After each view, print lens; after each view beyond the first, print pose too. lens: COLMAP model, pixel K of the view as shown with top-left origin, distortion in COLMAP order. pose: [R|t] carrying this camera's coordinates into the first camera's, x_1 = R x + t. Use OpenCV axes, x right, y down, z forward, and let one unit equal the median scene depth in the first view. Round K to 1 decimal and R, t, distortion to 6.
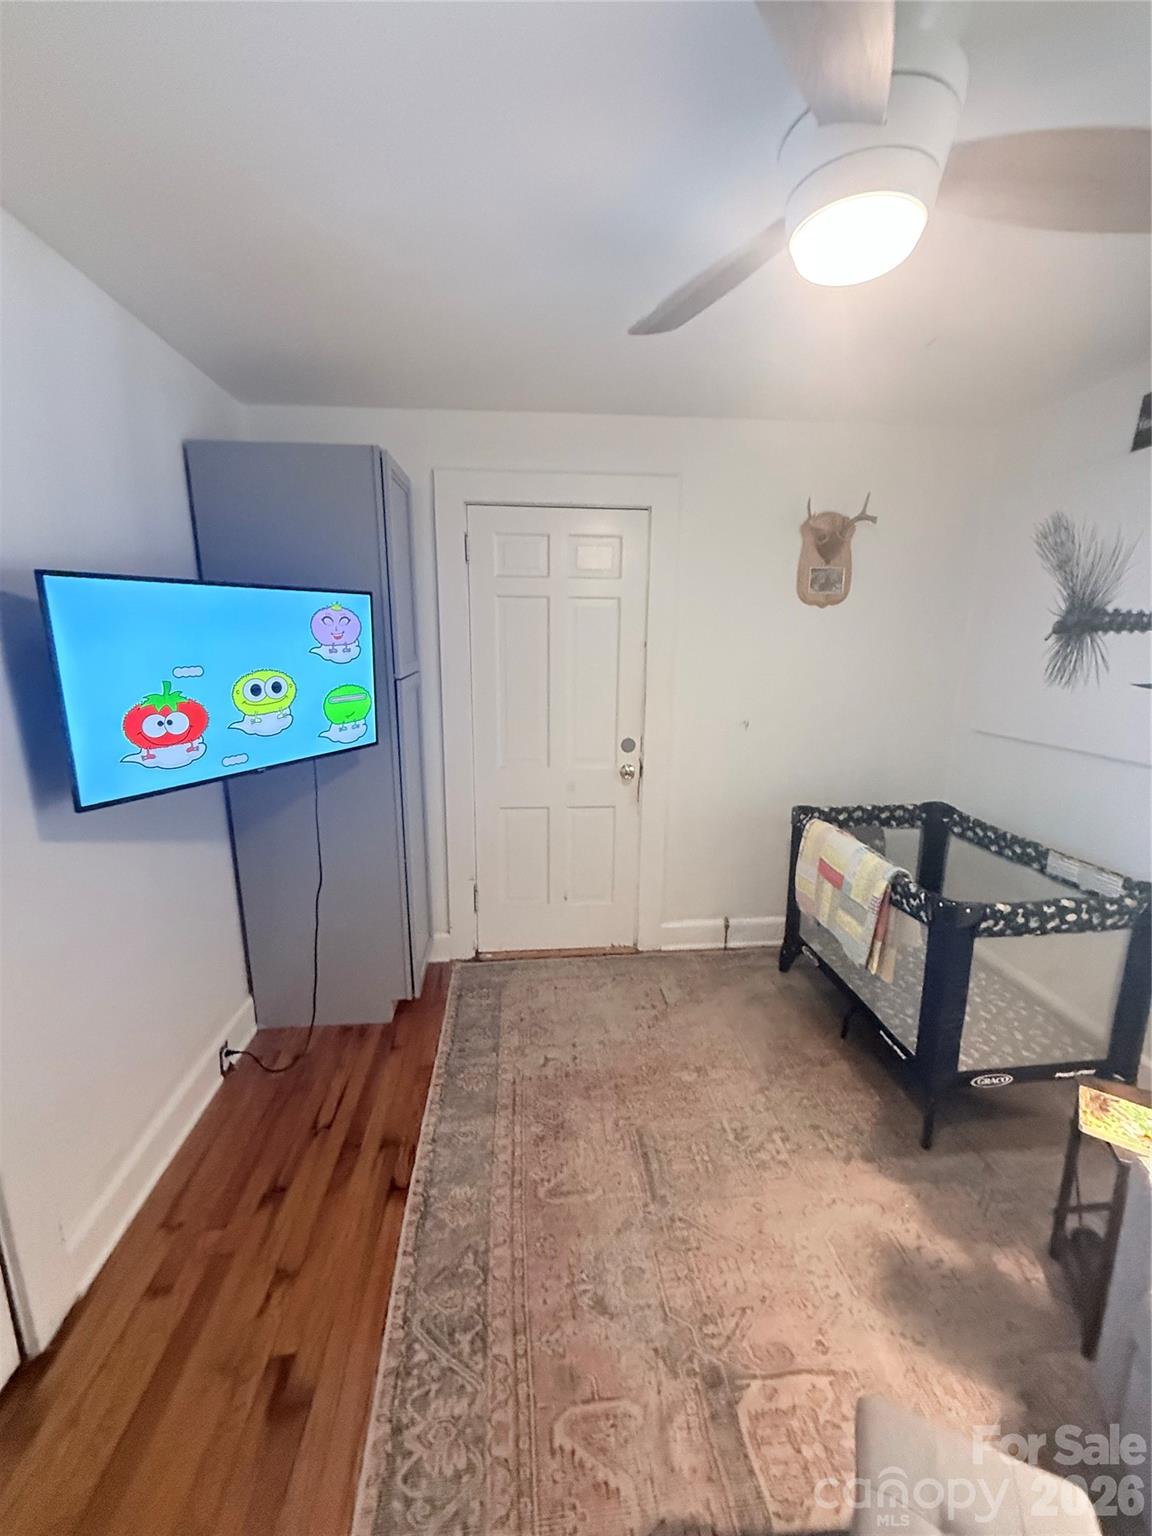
lens RADIAL K [[613.3, 0, 576.1], [0, 613.3, 763.9], [0, 0, 1]] dist [0.000488, -0.000306]
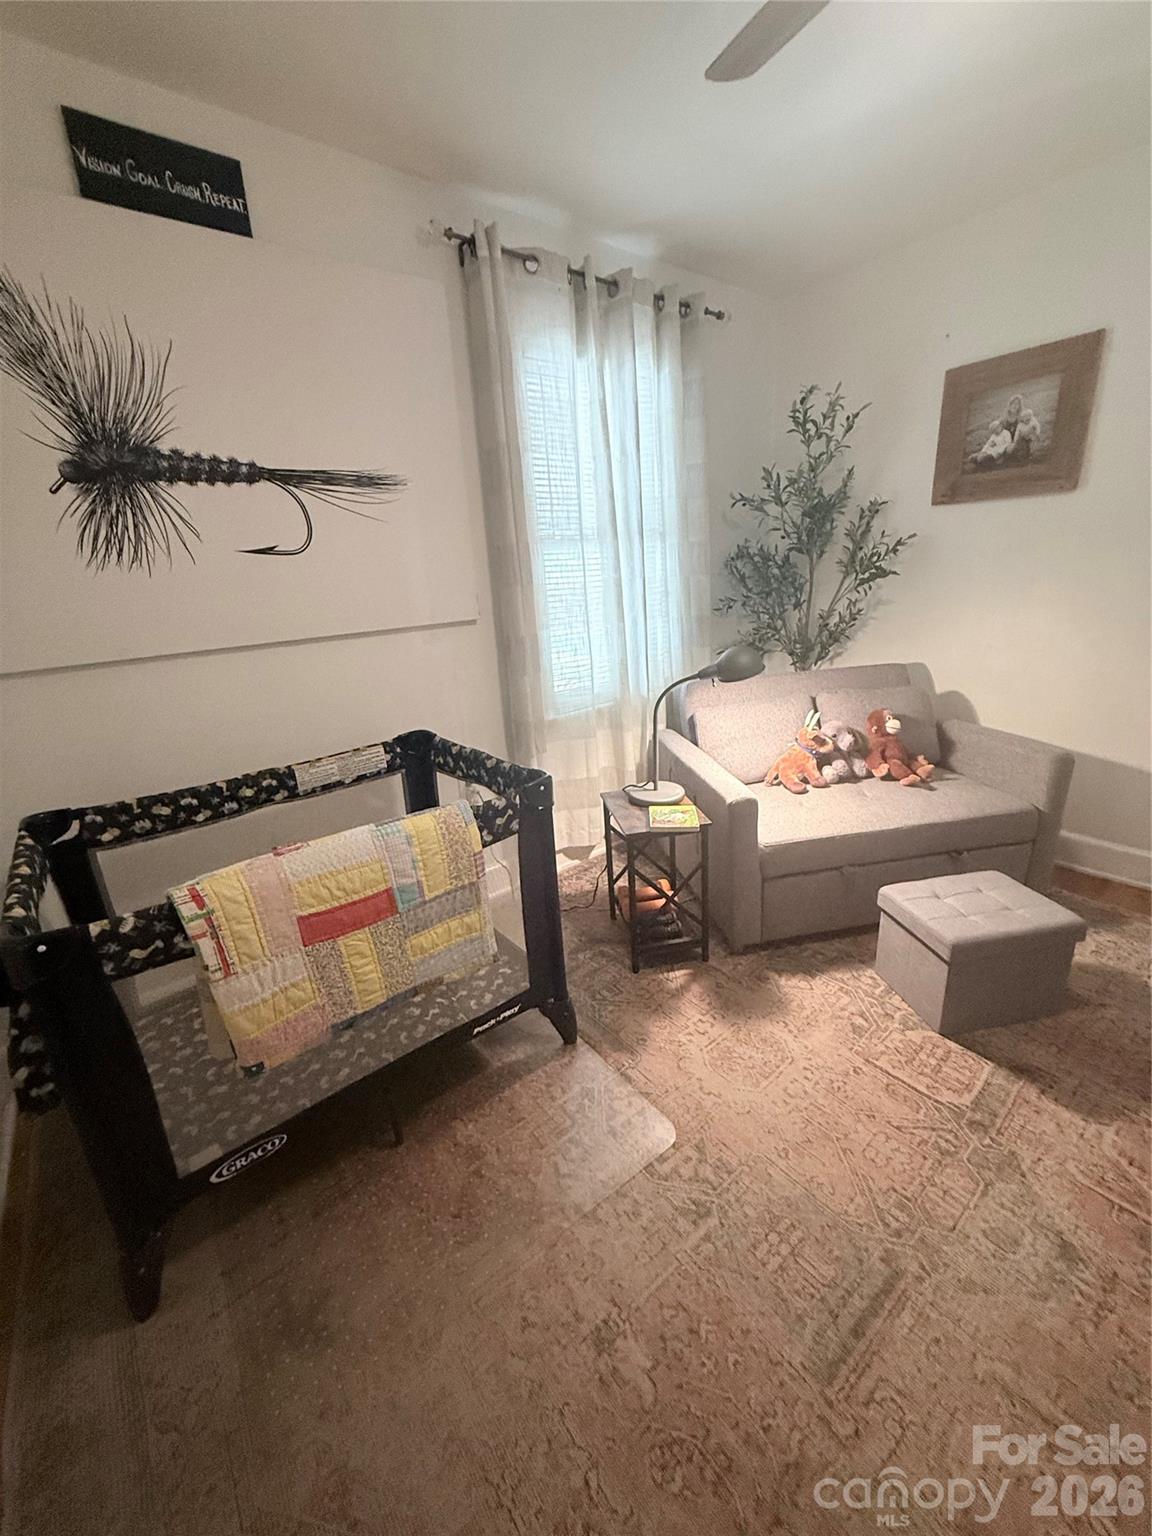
lens RADIAL K [[613.3, 0, 576.1], [0, 613.3, 763.9], [0, 0, 1]] dist [0.000488, -0.000306]
pose [[-0.546256, -0.223747, 0.807181, -0.076857], [0.228246, 0.887434, 0.400457, -0.102298], [-0.805921, 0.402988, -0.433696, 1.102344]]
